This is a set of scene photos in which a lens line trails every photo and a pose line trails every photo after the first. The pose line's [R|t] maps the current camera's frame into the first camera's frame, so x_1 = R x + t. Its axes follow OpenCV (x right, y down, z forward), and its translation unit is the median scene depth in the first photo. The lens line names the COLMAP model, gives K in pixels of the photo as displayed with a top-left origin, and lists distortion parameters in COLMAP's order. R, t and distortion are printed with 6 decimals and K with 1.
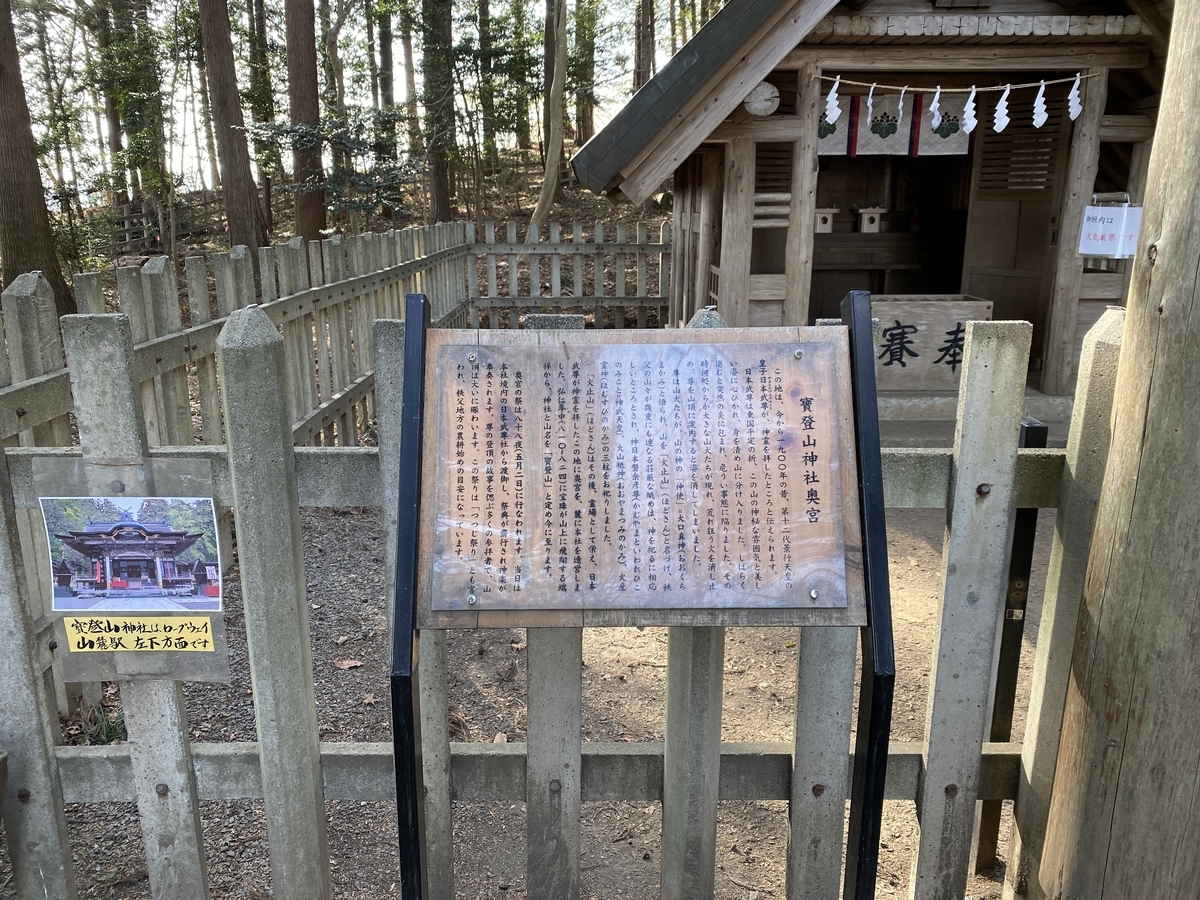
lens RADIAL K [[874.0, 0, 600.0], [0, 874.0, 450.0], [0, 0, 1]] dist [0.008835, 0.003733]
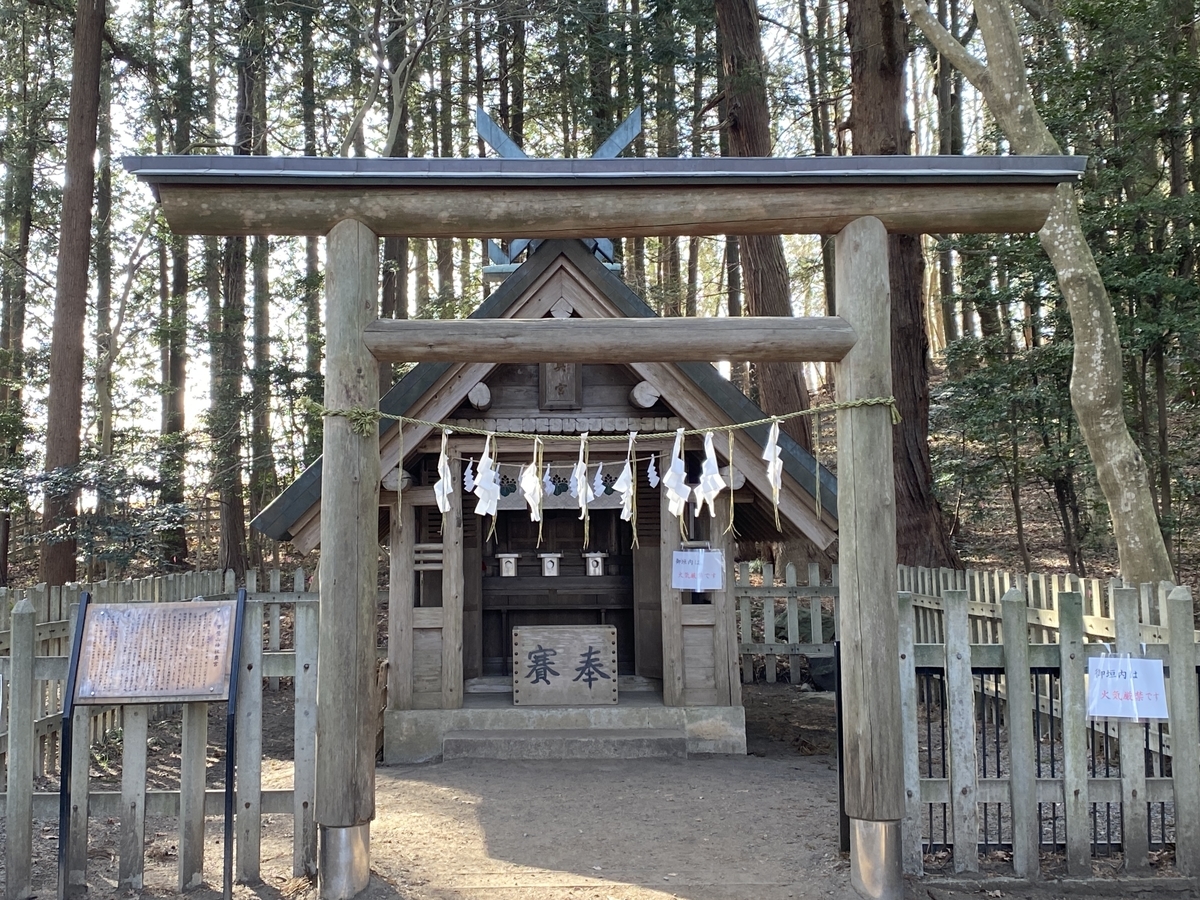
lens RADIAL K [[1976.1, 0, 600.0], [0, 1976.1, 450.0], [0, 0, 1]] dist [0.406797, -1.472095]
pose [[0.998597, -0.012989, -0.051332, 0.585456], [-0.003706, 0.949920, -0.312471, 0.462710], [0.052820, 0.312223, 0.948539, -1.712930]]
